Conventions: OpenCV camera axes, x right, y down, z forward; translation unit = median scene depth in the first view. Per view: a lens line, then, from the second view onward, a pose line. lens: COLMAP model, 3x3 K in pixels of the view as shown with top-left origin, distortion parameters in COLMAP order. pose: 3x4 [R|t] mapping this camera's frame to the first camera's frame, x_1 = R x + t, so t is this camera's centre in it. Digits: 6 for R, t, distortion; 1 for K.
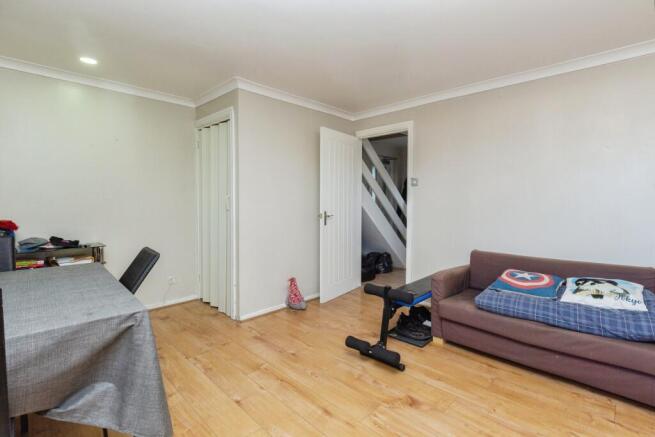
lens RADIAL K [[318.2, 0, 328.0], [0, 318.2, 210.3], [0, 0, 1]] dist [0.002463, -0.000563]
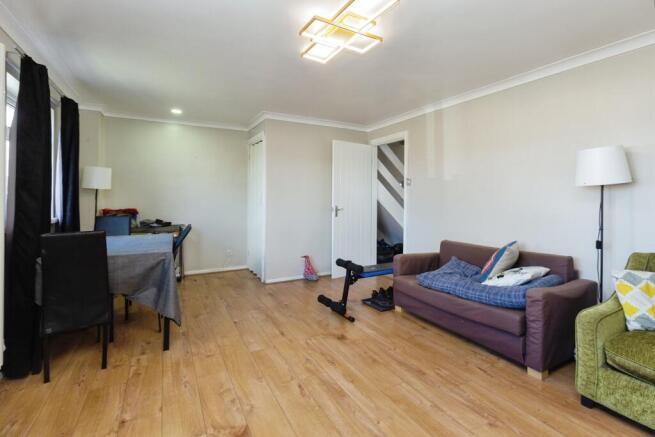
lens RADIAL K [[316.9, 0, 328.4], [0, 316.9, 198.0], [0, 0, 1]] dist [0.012824, 0.000122]
pose [[0.952774, 0.001422, -0.303677, 0.458854], [-0.011114, 0.999482, -0.030191, 0.013486], [0.303477, 0.032140, 0.952296, -0.284849]]
